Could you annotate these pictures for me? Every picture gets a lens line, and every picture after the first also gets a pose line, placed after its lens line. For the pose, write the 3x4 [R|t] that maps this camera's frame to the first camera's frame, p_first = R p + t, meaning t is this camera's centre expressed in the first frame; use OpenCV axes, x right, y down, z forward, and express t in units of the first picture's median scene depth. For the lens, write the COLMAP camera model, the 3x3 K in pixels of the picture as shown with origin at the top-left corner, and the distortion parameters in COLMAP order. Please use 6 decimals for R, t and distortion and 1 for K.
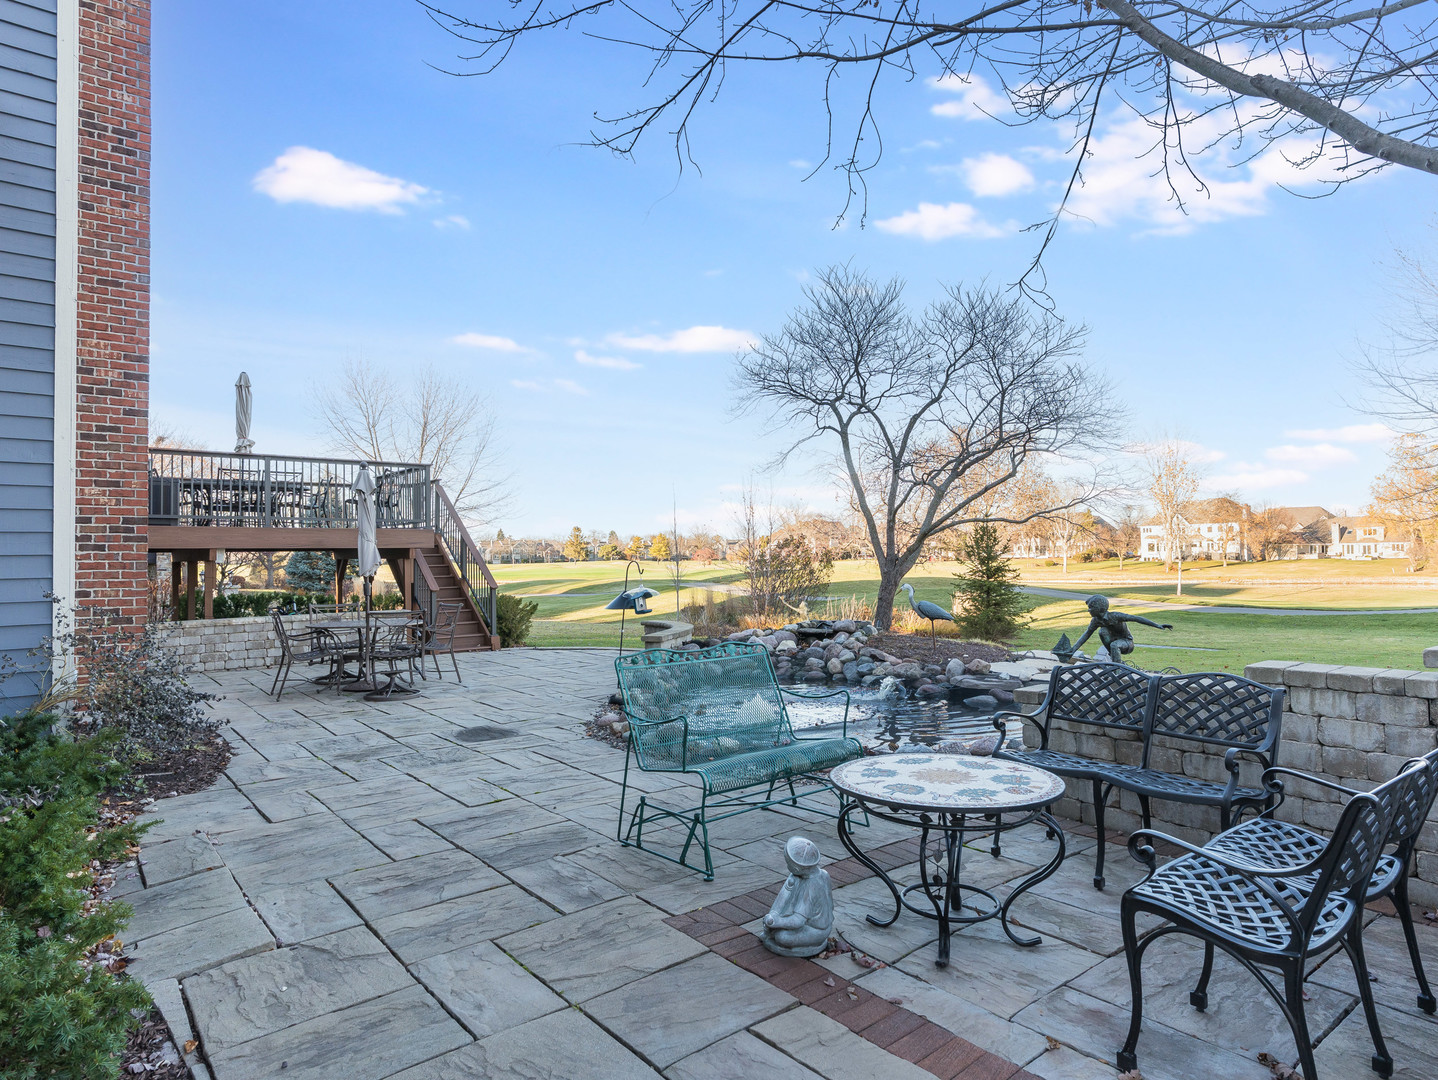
lens RADIAL K [[861.9, 0, 719.0], [0, 861.9, 540.0], [0, 0, 1]] dist [0.003216, 0.001313]
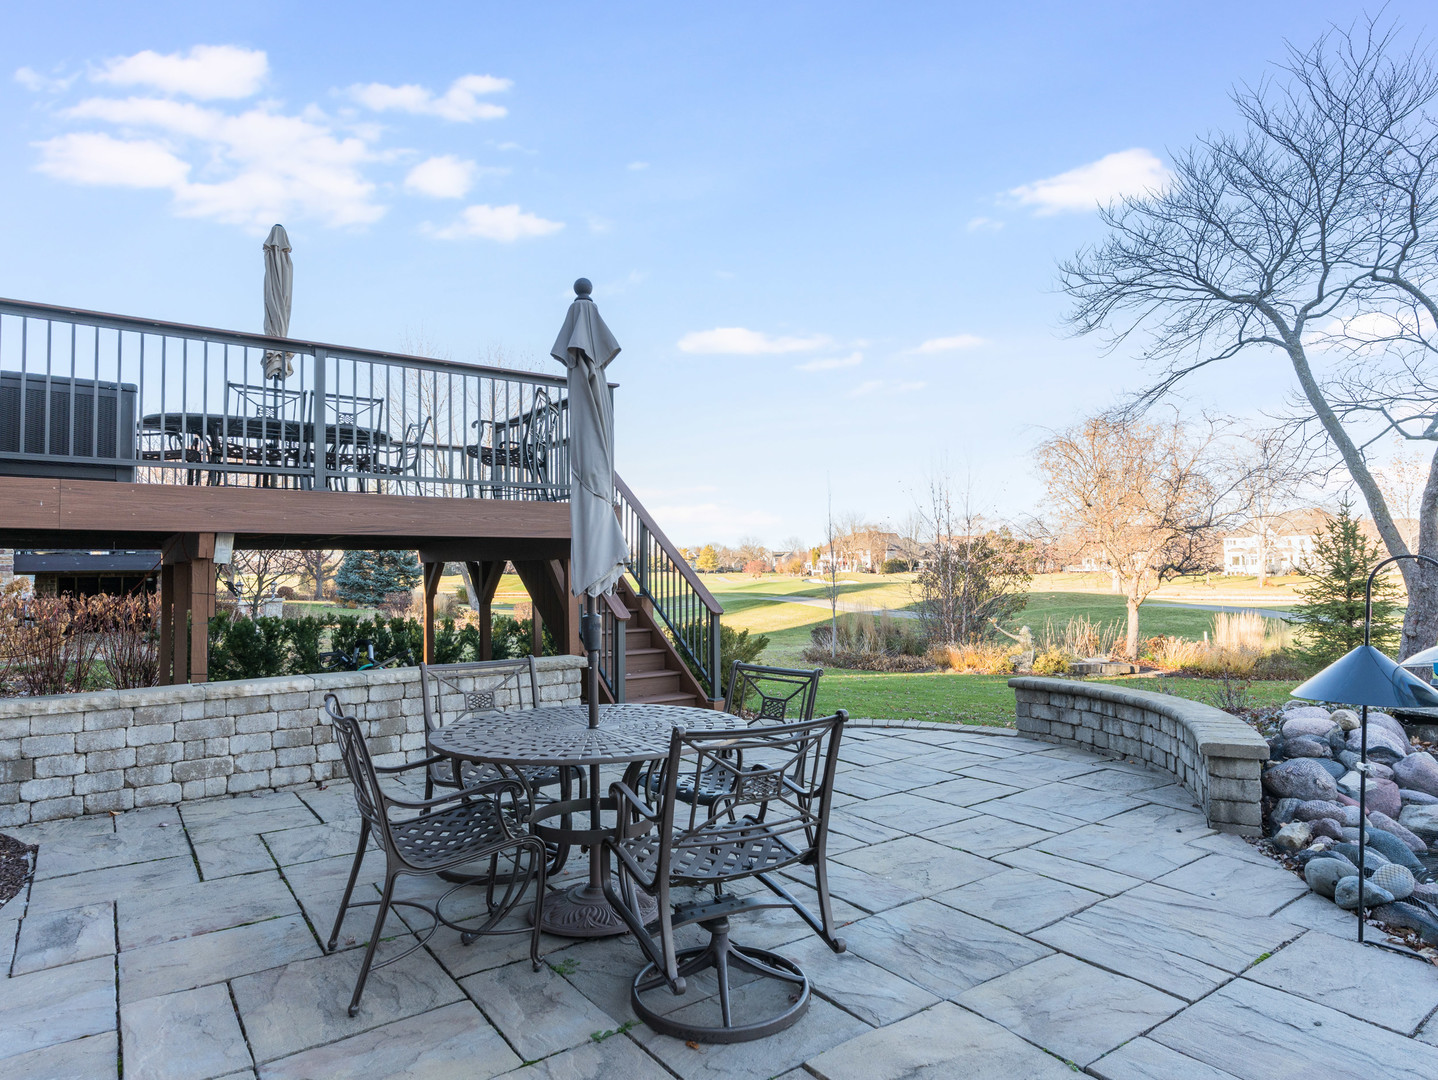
lens RADIAL K [[856.5, 0, 718.3], [0, 856.5, 547.4], [0, 0, 1]] dist [-0.000136, -0.000162]
pose [[0.999062, 0.003268, -0.043181, -0.101904], [-0.003533, 0.999975, -0.006064, 0.007081], [0.043160, 0.006211, 0.999049, 0.193670]]
